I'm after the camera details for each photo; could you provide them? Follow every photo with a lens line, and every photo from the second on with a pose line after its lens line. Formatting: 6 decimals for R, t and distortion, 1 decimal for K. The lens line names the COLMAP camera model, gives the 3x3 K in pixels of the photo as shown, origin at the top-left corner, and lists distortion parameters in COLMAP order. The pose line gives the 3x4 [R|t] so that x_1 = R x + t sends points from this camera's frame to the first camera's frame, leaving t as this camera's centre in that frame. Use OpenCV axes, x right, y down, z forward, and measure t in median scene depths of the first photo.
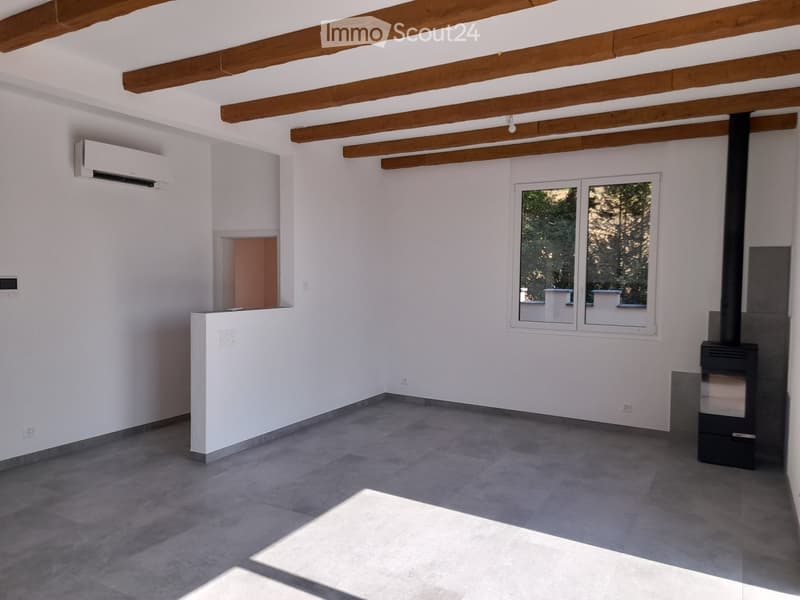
lens RADIAL K [[579.8, 0, 400.0], [0, 579.8, 300.0], [0, 0, 1]] dist [0.021652, -0.004697]
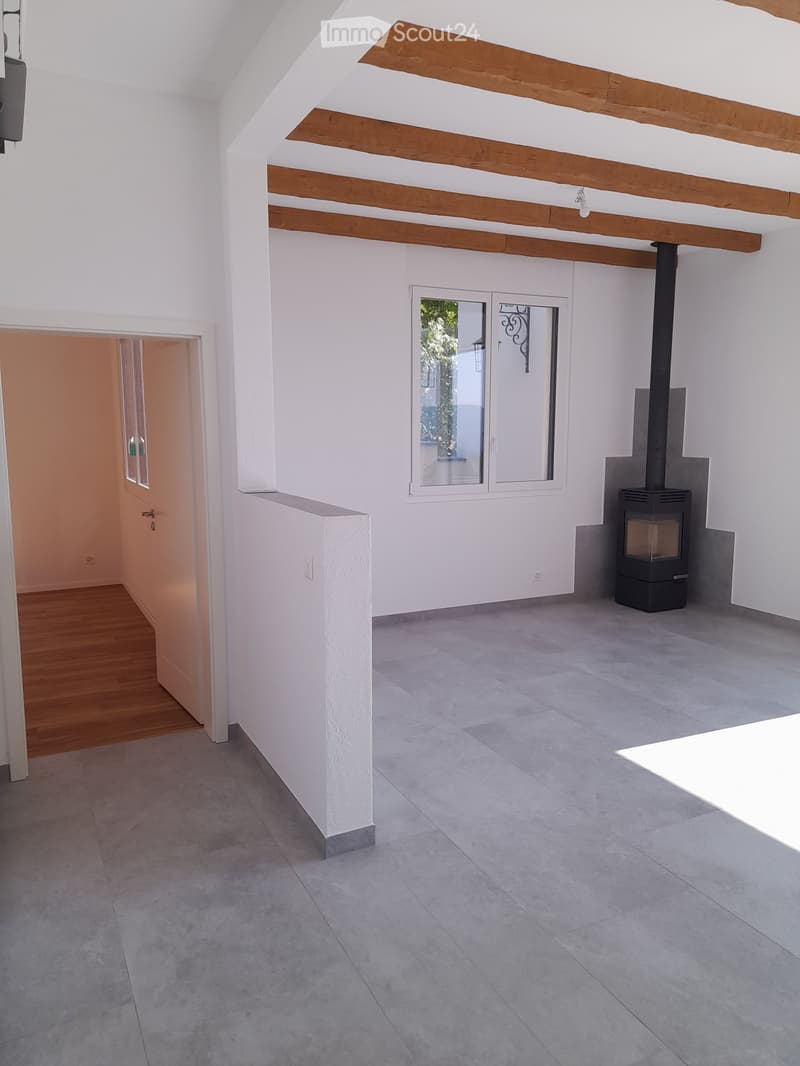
lens RADIAL K [[772.6, 0, 400.0], [0, 772.6, 533.0], [0, 0, 1]] dist [0.021652, -0.004697]
pose [[0.572579, -0.132430, 0.809083, -0.751330], [0.053594, 0.990803, 0.124247, -0.034371], [-0.818096, -0.027779, 0.574410, 0.616688]]
